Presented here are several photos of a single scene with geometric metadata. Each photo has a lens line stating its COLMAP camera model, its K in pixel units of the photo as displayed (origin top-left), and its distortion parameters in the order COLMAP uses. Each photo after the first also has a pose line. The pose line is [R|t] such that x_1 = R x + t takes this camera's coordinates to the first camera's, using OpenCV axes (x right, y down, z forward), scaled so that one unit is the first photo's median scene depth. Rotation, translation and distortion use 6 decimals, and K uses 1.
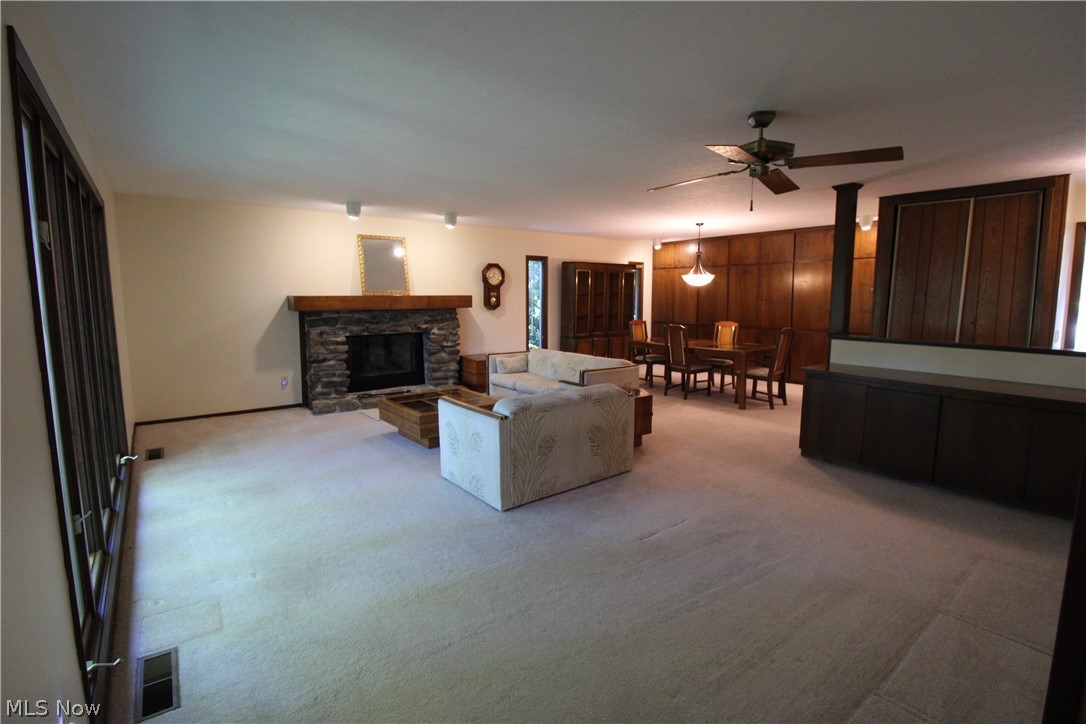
lens RADIAL K [[505.8, 0, 546.2], [0, 505.8, 356.9], [0, 0, 1]] dist [-0.008320, -0.008332]
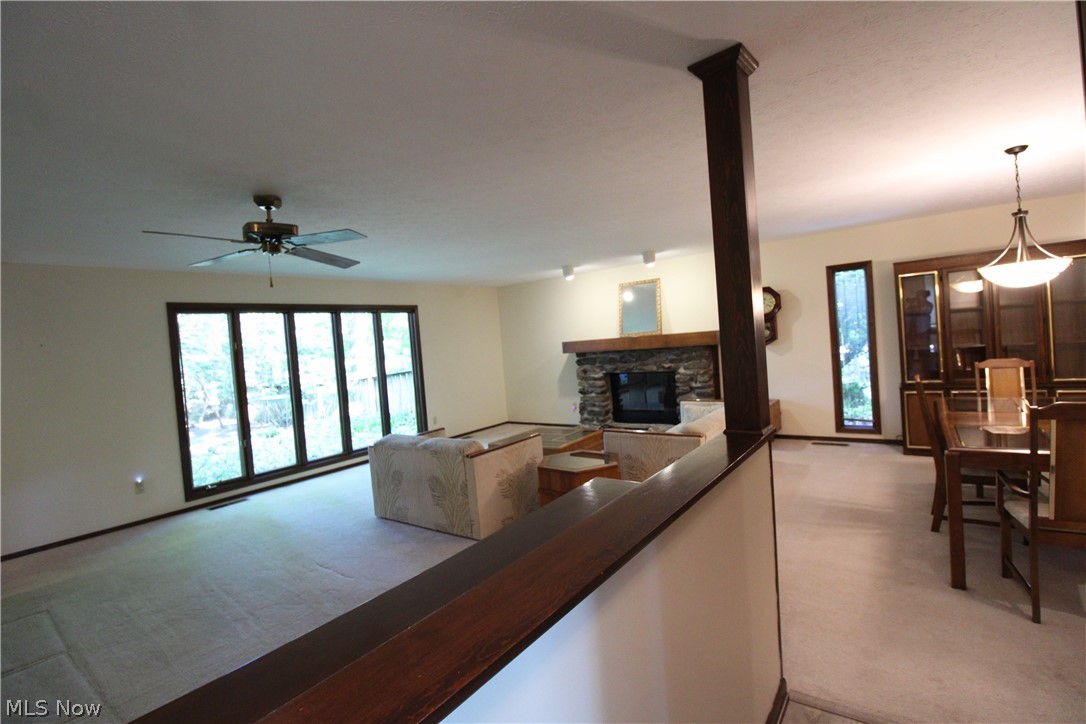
lens RADIAL K [[505.8, 0, 543.6], [0, 505.8, 357.4], [0, 0, 1]] dist [-0.008320, -0.008332]
pose [[0.259608, 0.009936, -0.965663, 0.885094], [-0.041936, 0.999120, -0.000994, -0.090204], [0.964803, 0.040754, 0.259796, 0.710138]]
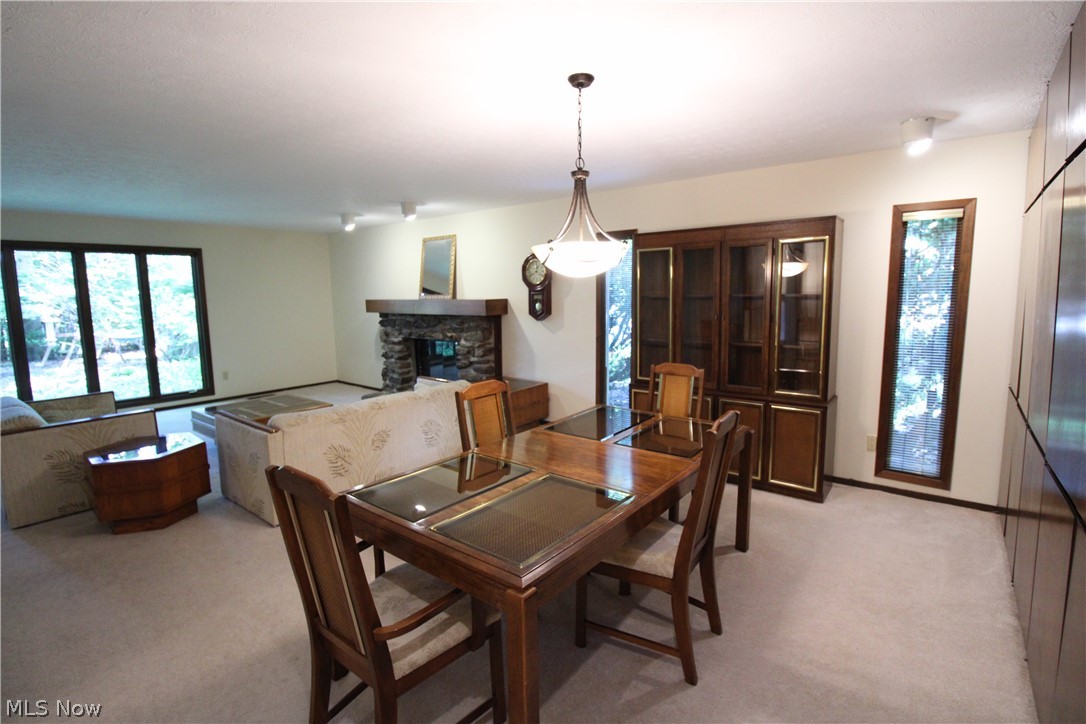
lens RADIAL K [[505.8, 0, 545.1], [0, 505.8, 354.0], [0, 0, 1]] dist [-0.008320, -0.008332]
pose [[0.233837, 0.114045, -0.965564, 0.888457], [-0.111467, 0.989693, 0.089900, -0.172219], [0.965865, 0.086606, 0.244140, 1.310169]]
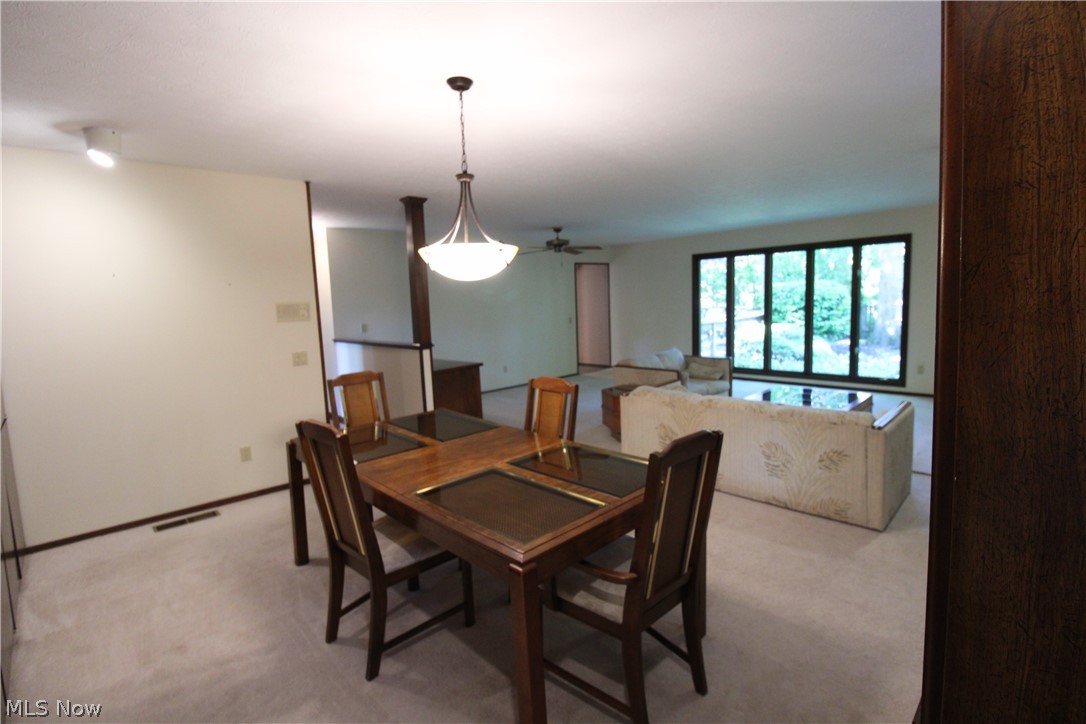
lens RADIAL K [[505.8, 0, 539.8], [0, 505.8, 351.3], [0, 0, 1]] dist [-0.008320, -0.008332]
pose [[-0.995847, 0.047723, -0.077533, 0.402260], [0.029307, 0.974313, 0.223284, -0.245639], [0.086197, 0.220084, -0.971665, 1.942465]]
